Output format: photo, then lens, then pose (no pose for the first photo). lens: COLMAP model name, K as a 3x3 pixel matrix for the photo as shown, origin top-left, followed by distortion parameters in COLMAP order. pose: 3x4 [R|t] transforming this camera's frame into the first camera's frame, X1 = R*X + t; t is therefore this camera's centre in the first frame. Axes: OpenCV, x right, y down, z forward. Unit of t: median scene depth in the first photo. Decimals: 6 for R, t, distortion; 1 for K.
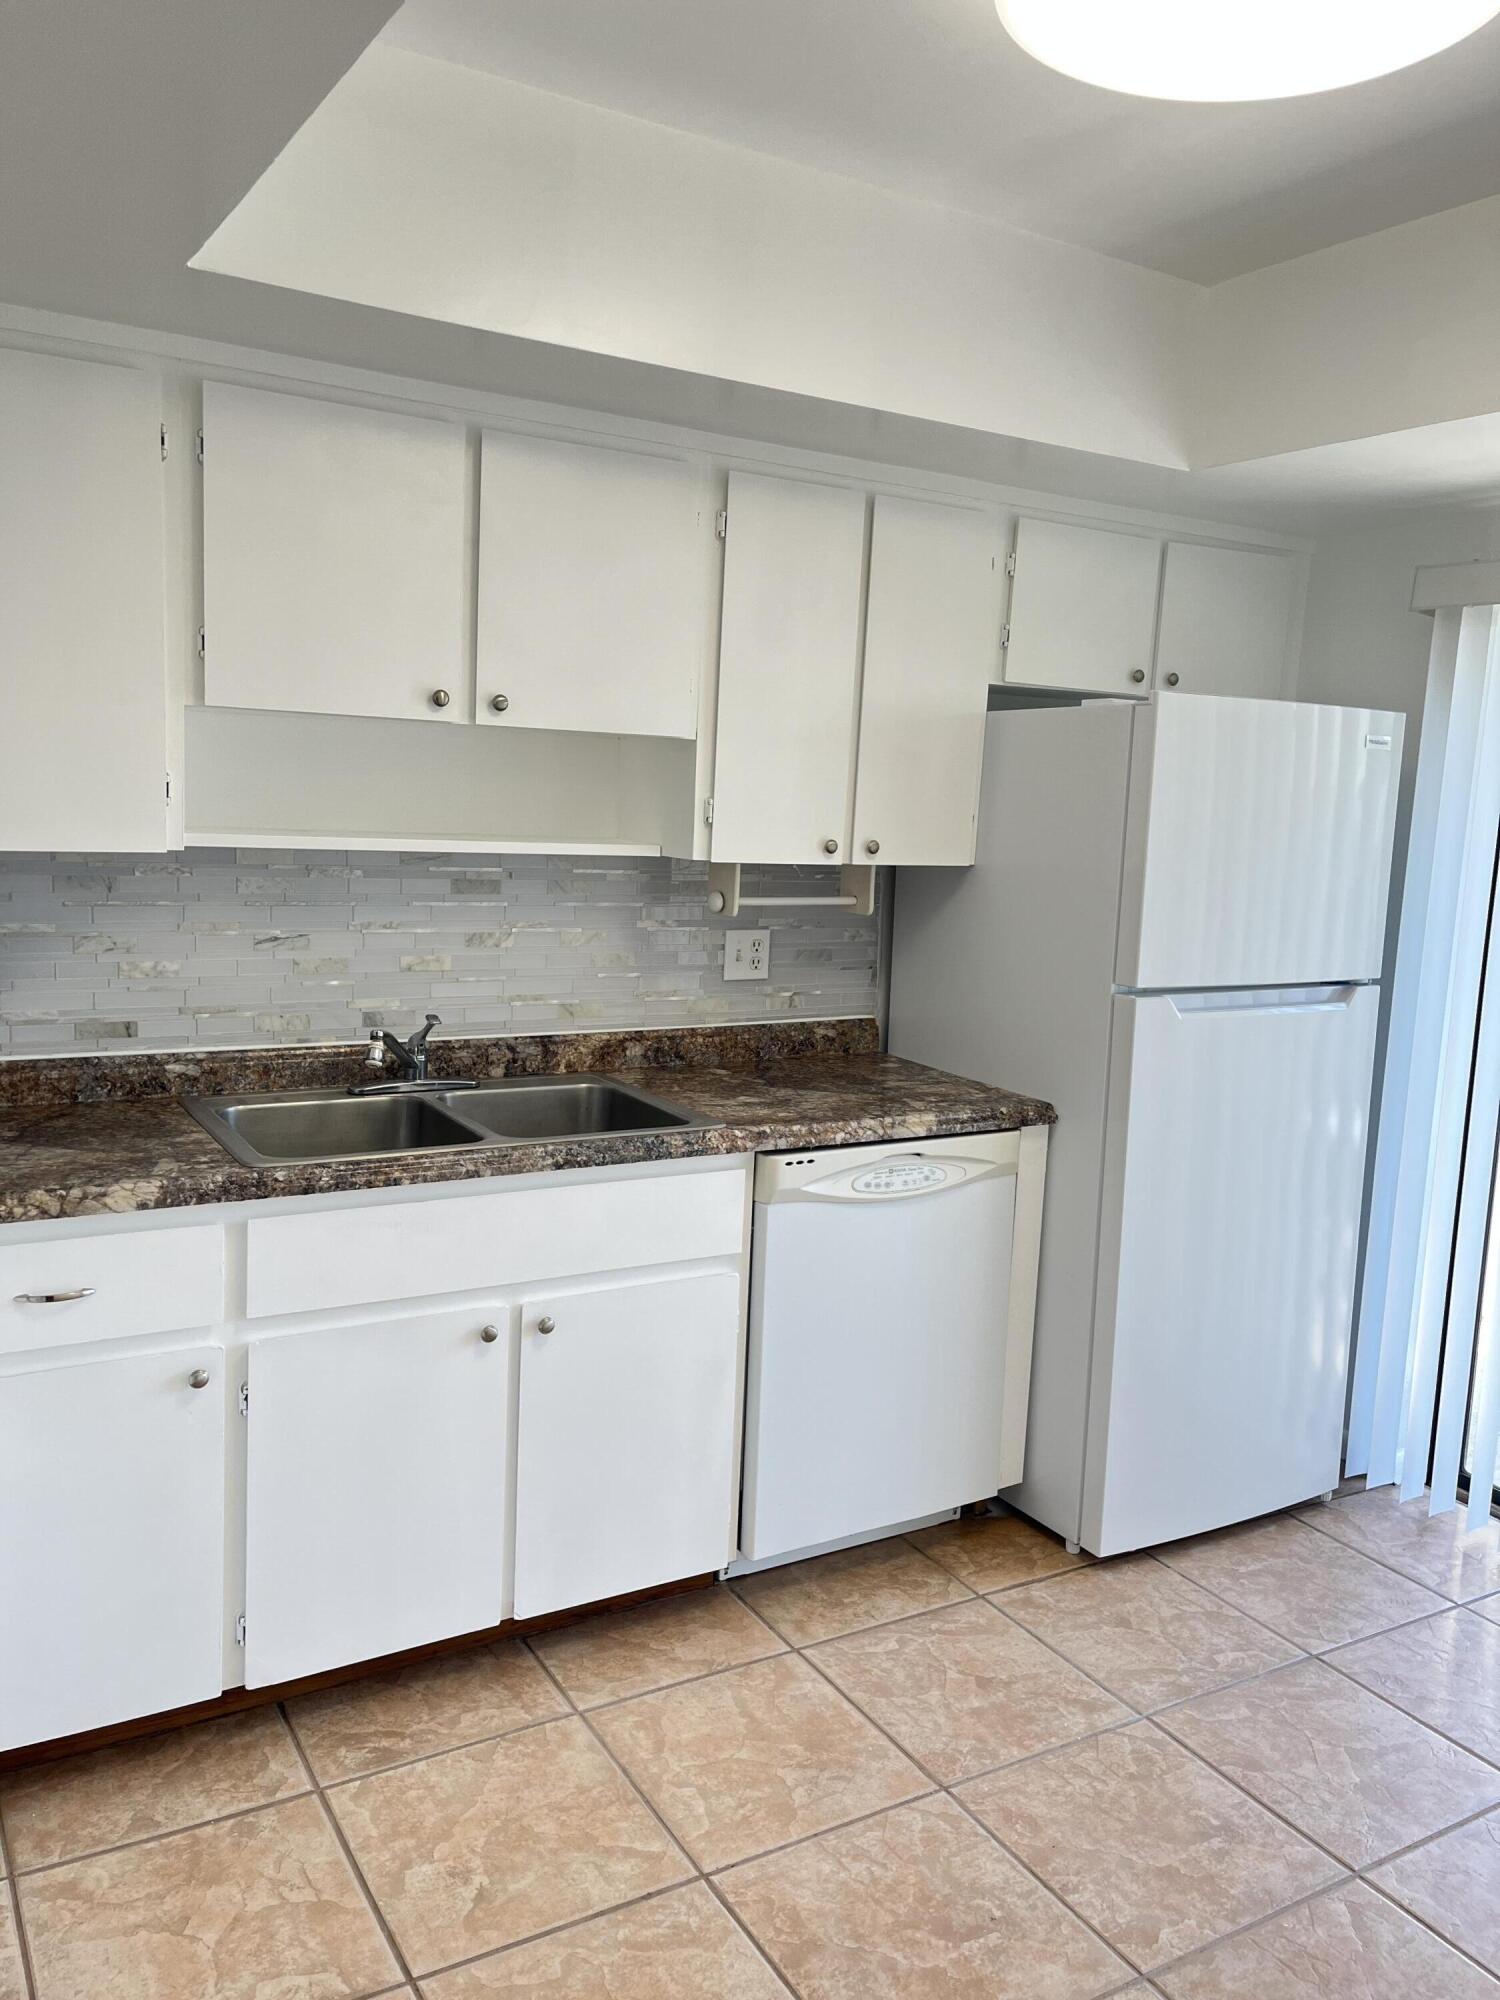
lens RADIAL K [[1502.6, 0, 735.0], [0, 1502.6, 994.4], [0, 0, 1]] dist [0.090662, -0.121720]
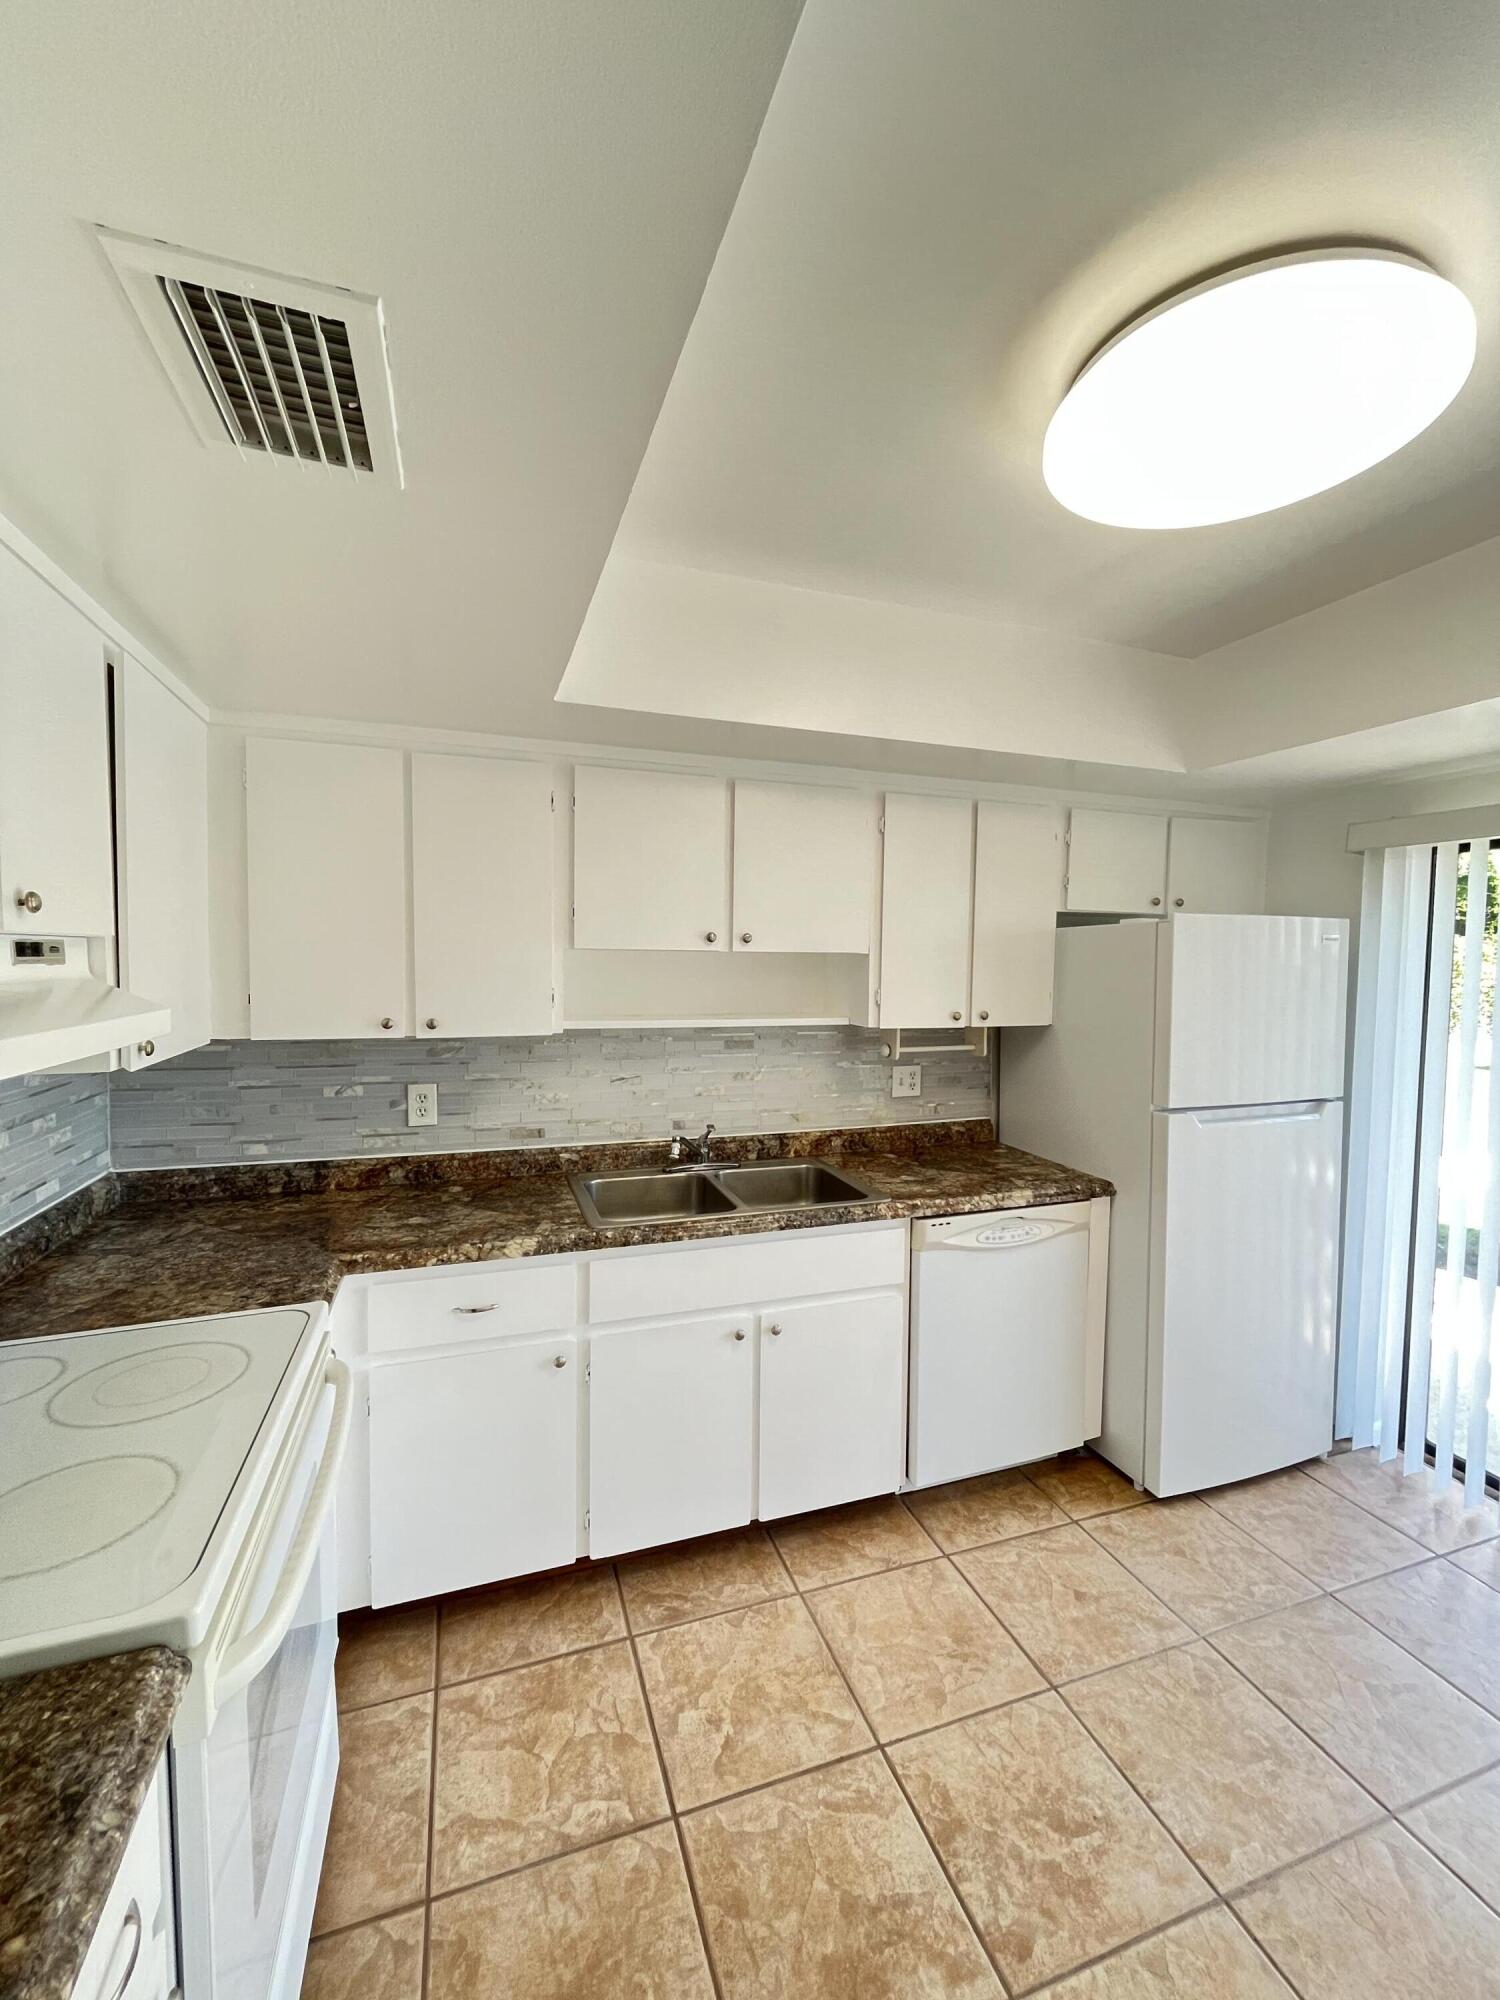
lens RADIAL K [[809.8, 0, 754.4], [0, 809.8, 1003.1], [0, 0, 1]] dist [-0.001183, -0.001339]
pose [[0.981235, -0.023604, -0.191367, 0.020886], [0.006115, 0.995789, -0.091469, -0.040848], [0.192720, 0.088582, 0.977247, 0.143065]]
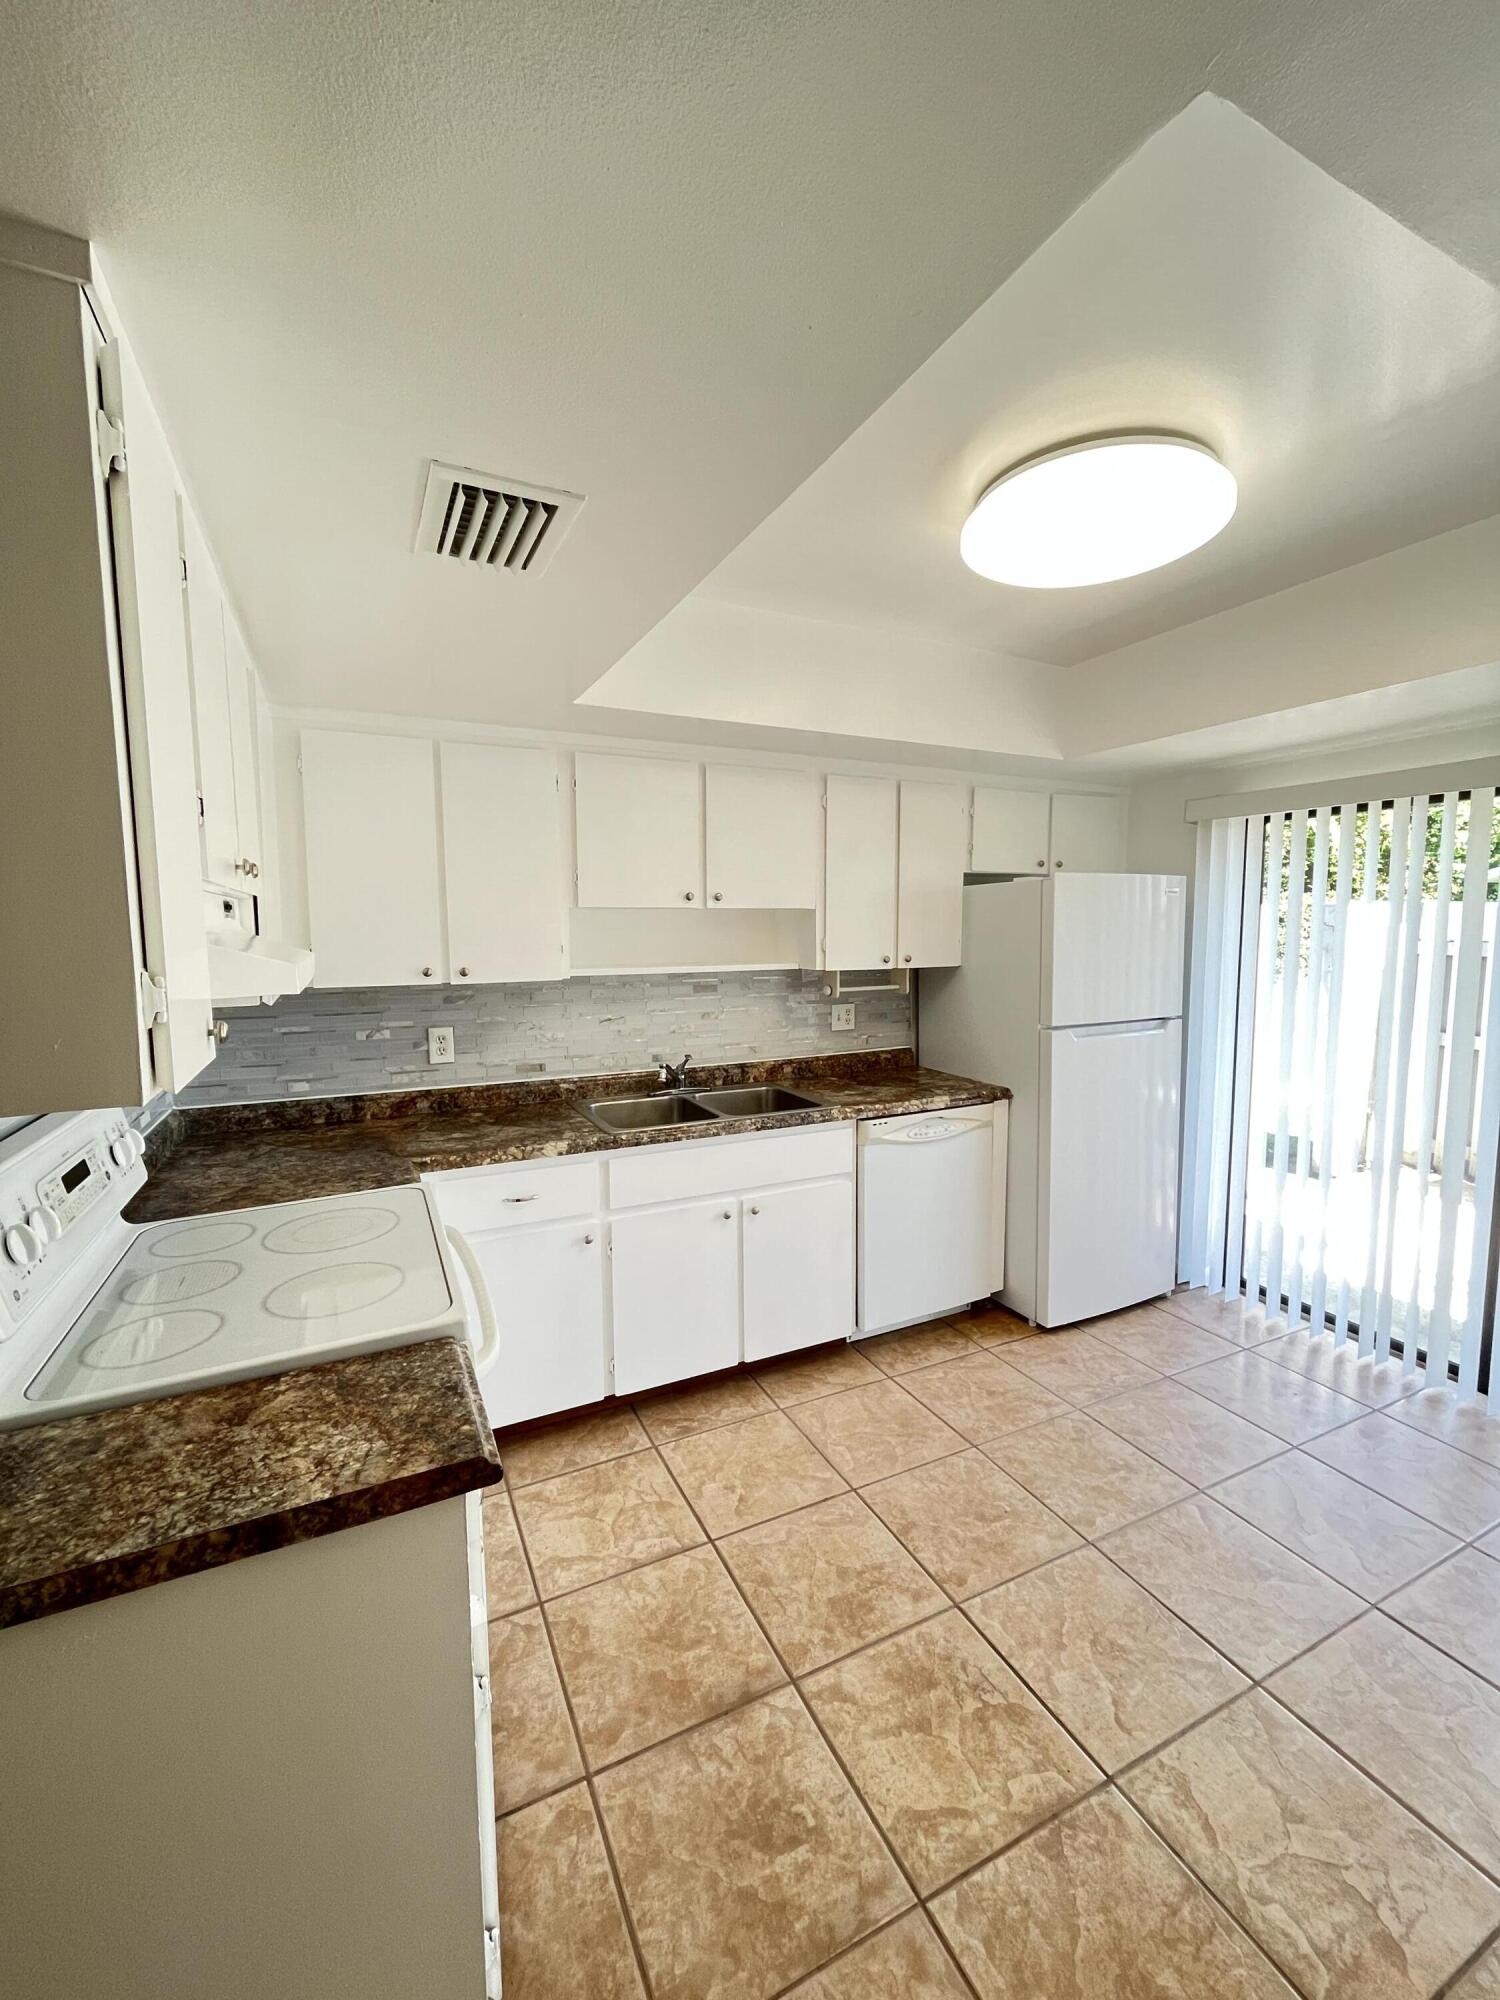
lens RADIAL K [[809.8, 0, 754.4], [0, 809.8, 1003.1], [0, 0, 1]] dist [-0.001183, -0.001339]
pose [[0.996082, -0.044340, -0.076518, -0.032885], [0.040818, 0.998061, -0.047001, -0.000284], [0.078453, 0.043694, 0.995960, -0.055676]]
